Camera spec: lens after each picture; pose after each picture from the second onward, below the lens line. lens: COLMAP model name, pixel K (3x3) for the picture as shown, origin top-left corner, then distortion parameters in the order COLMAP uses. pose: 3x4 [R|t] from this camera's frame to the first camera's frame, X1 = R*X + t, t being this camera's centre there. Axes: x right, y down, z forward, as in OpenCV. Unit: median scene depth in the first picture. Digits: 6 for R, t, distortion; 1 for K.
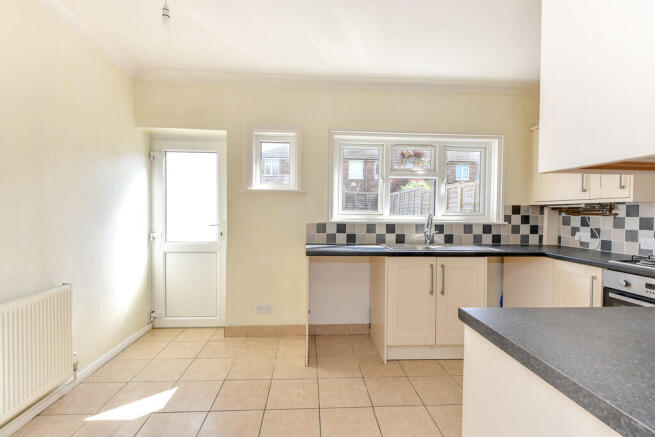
lens RADIAL K [[306.2, 0, 323.6], [0, 306.2, 218.5], [0, 0, 1]] dist [0.003712, -0.000813]
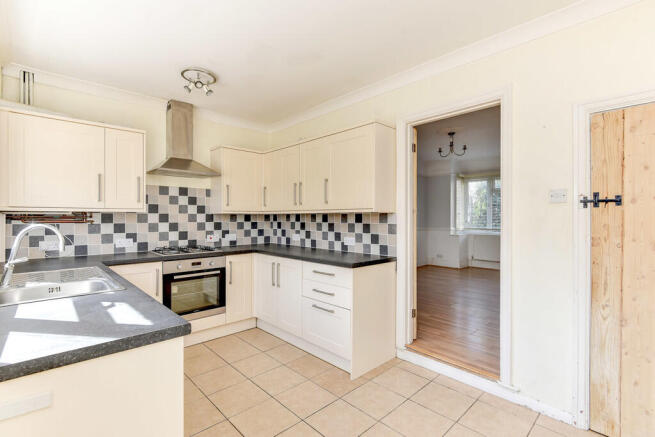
lens RADIAL K [[306.2, 0, 329.0], [0, 306.2, 219.3], [0, 0, 1]] dist [0.003712, -0.000813]
pose [[-0.658292, -0.014761, 0.752618, -0.405368], [0.008109, 0.999611, 0.026697, -0.037348], [-0.752719, 0.023677, -0.657916, 0.901070]]
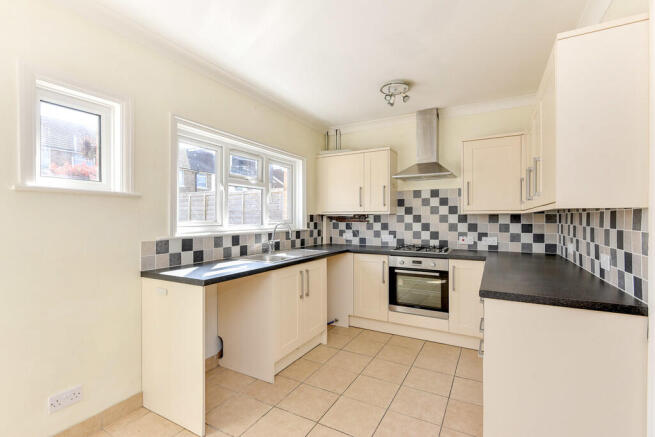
lens RADIAL K [[306.2, 0, 330.2], [0, 306.2, 221.3], [0, 0, 1]] dist [0.003712, -0.000813]
pose [[0.519510, -0.020545, 0.854218, -0.418453], [0.023575, 0.999675, 0.009705, -0.026851], [-0.854139, 0.015096, 0.519825, 0.285026]]
